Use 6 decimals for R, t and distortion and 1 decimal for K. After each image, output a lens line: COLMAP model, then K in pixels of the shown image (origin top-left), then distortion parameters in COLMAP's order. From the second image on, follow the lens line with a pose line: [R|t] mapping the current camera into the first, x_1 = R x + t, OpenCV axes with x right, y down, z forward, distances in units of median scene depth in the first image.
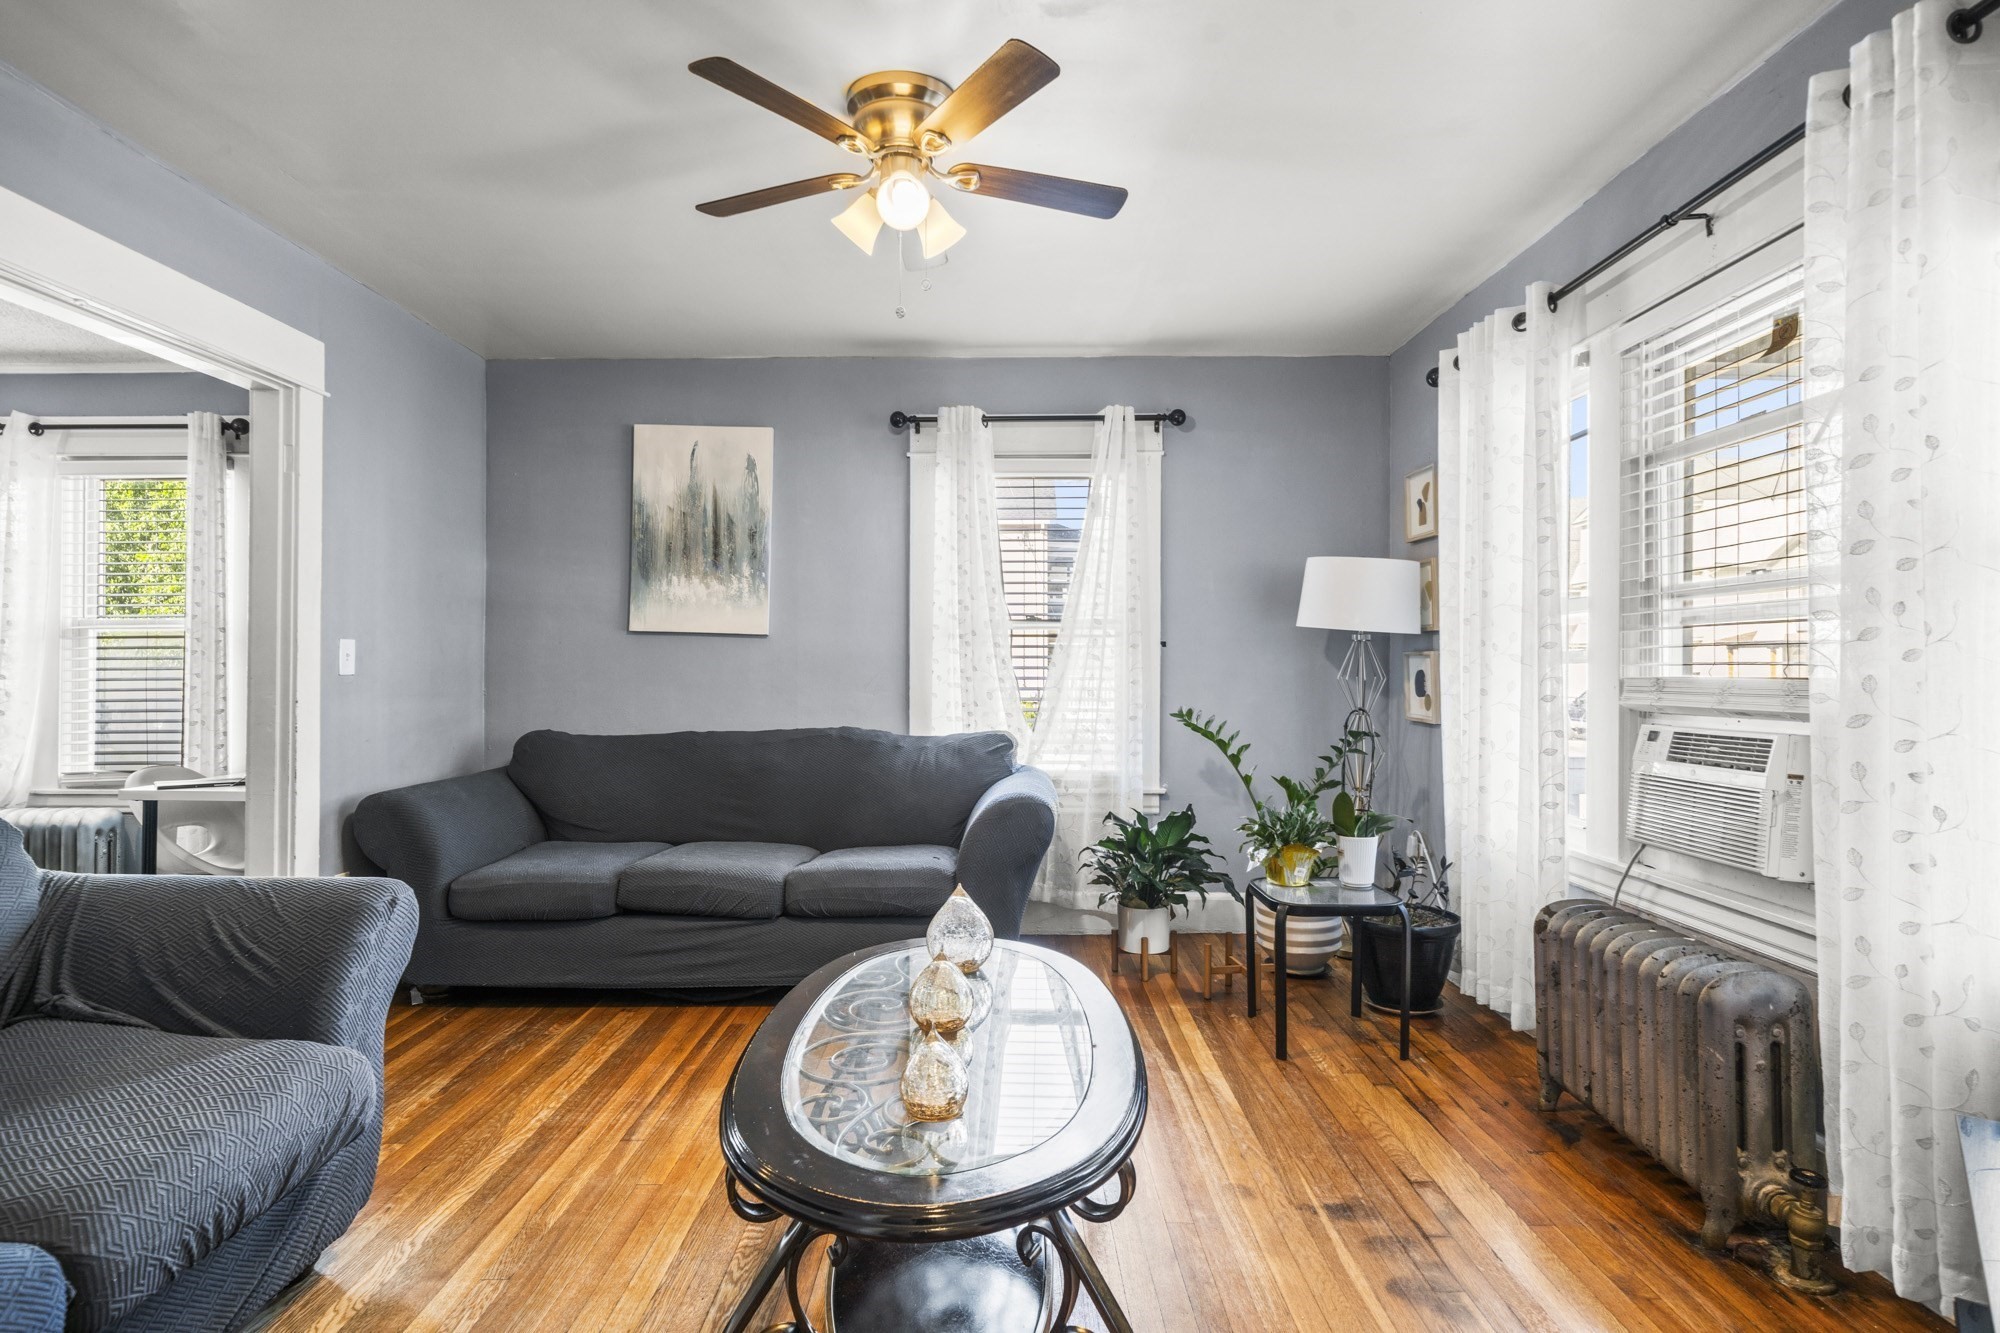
lens RADIAL K [[1021.0, 0, 1012.9], [0, 1021.0, 661.6], [0, 0, 1]] dist [-0.000429, -0.000773]
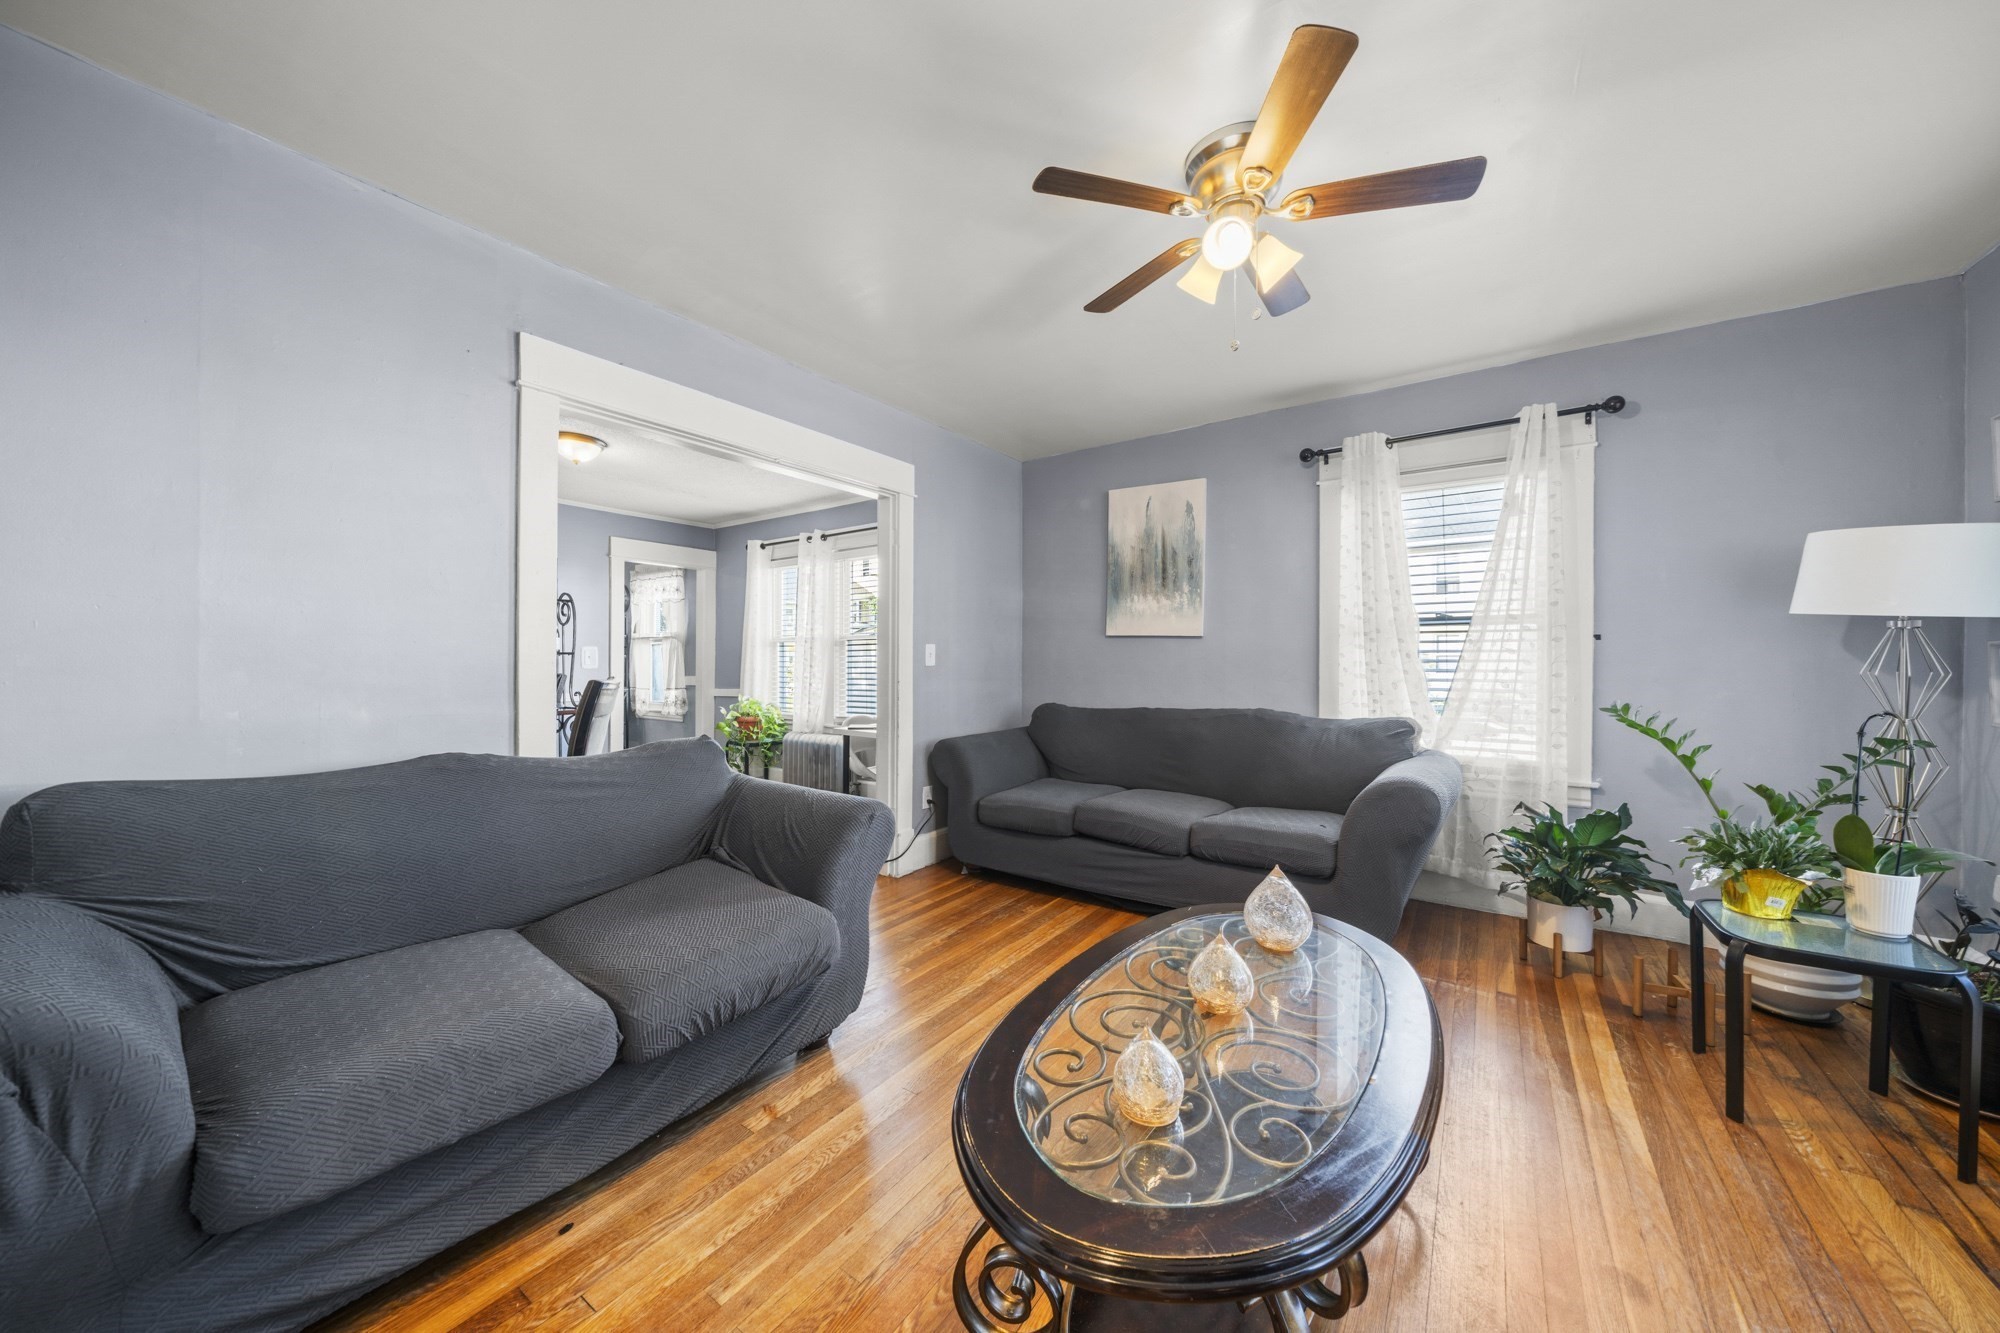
lens RADIAL K [[692.2, 0, 1000.1], [0, 692.2, 662.1], [0, 0, 1]] dist [-0.006610, 0.000421]
pose [[0.814401, 0.000162, -0.580302, 0.076776], [0.004592, 0.999967, 0.006724, -0.000031], [0.580284, -0.008141, 0.814374, 0.144673]]
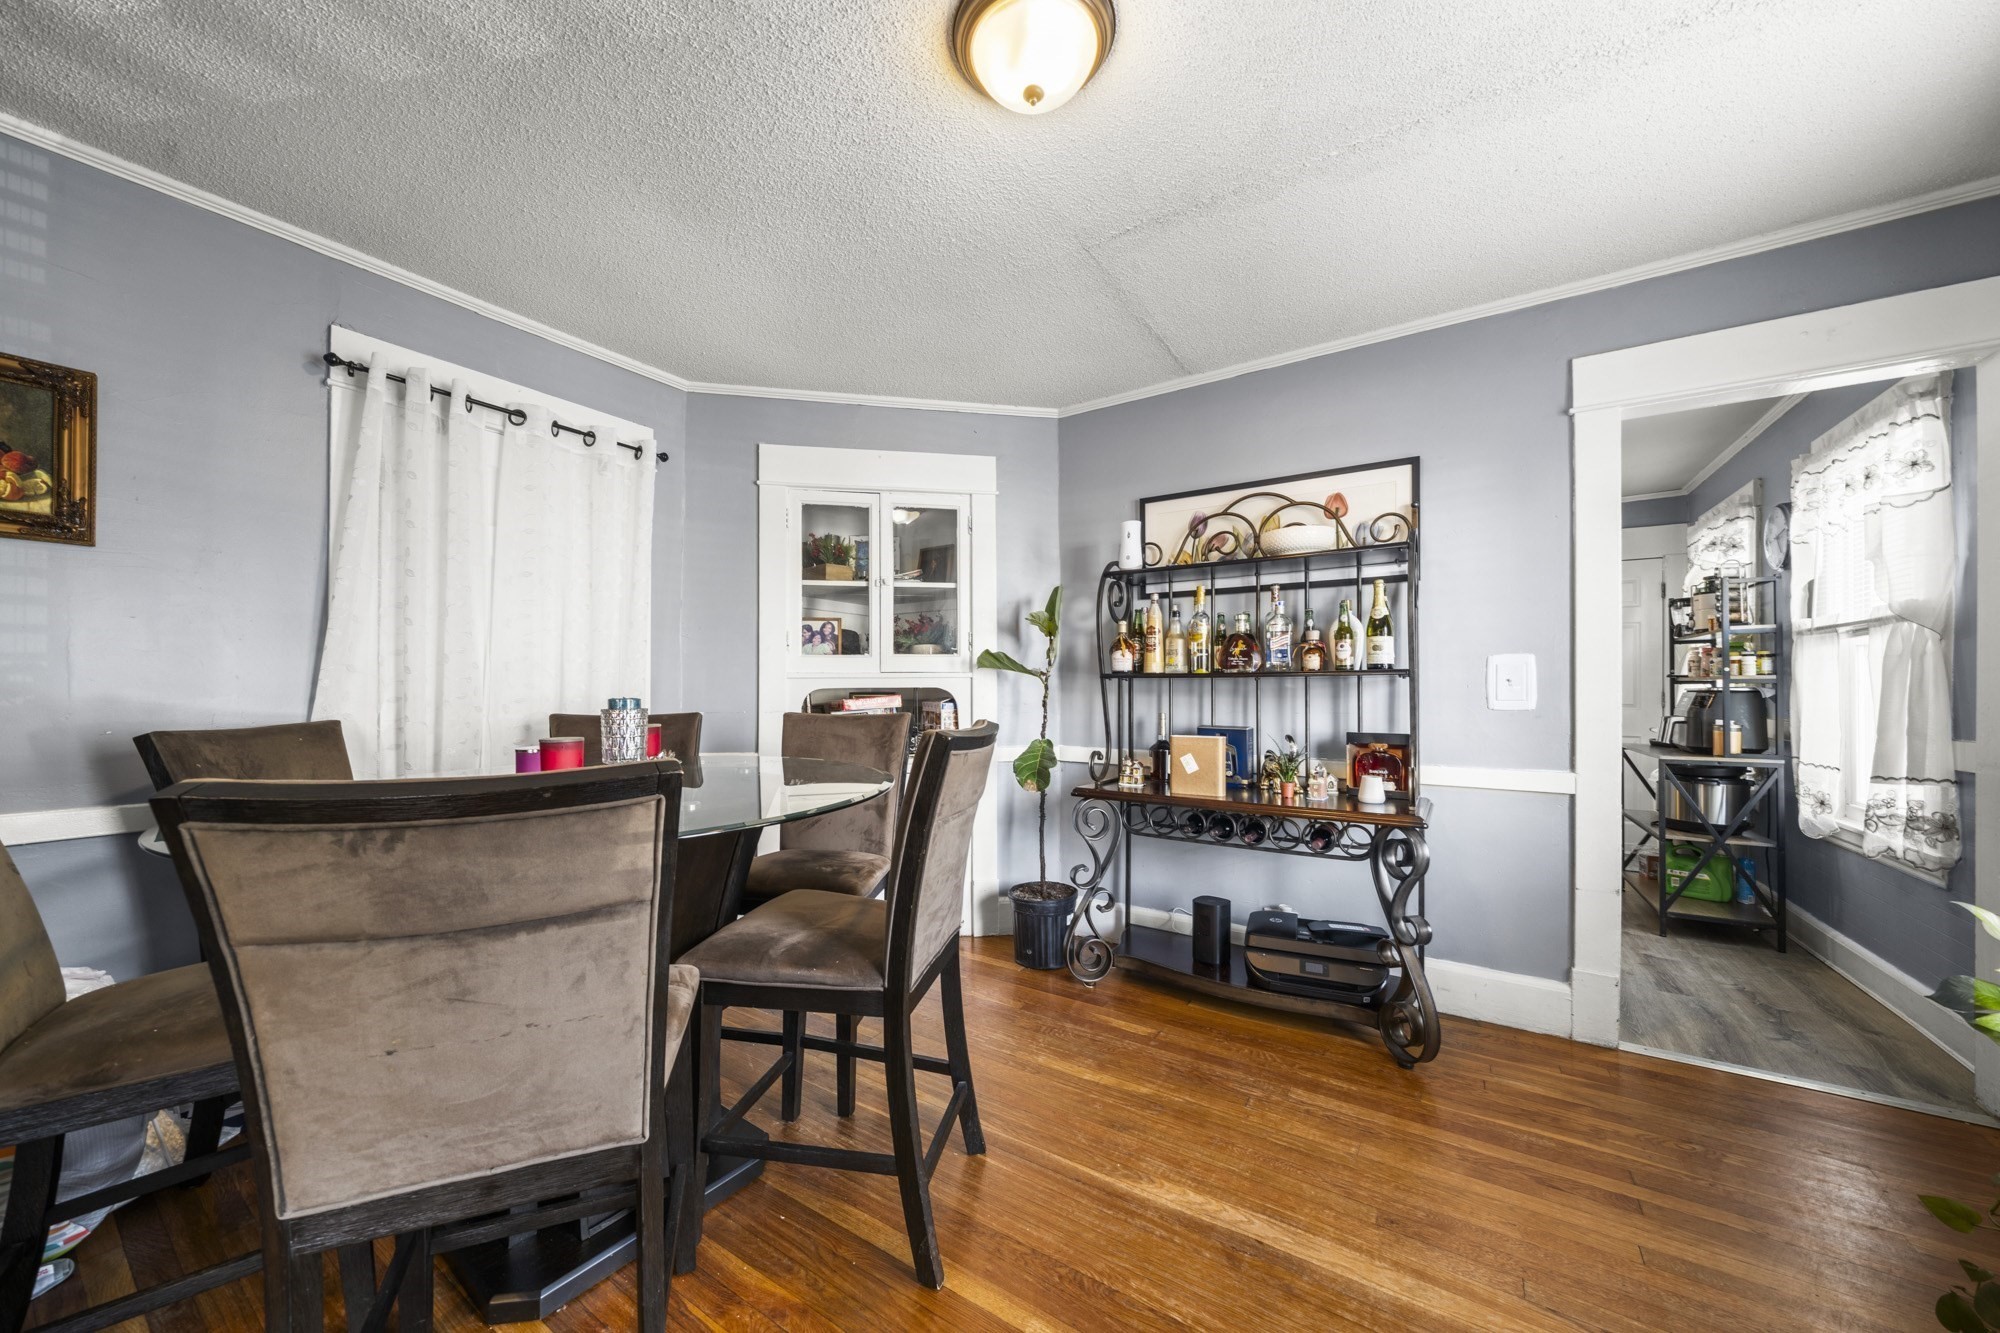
lens RADIAL K [[692.2, 0, 993.6], [0, 692.2, 687.4], [0, 0, 1]] dist [-0.006610, 0.000421]
pose [[-0.561730, -0.002189, -0.827318, -0.771691], [0.005964, 0.999960, -0.006695, 0.001729], [0.827299, -0.008695, -0.561694, 0.818684]]
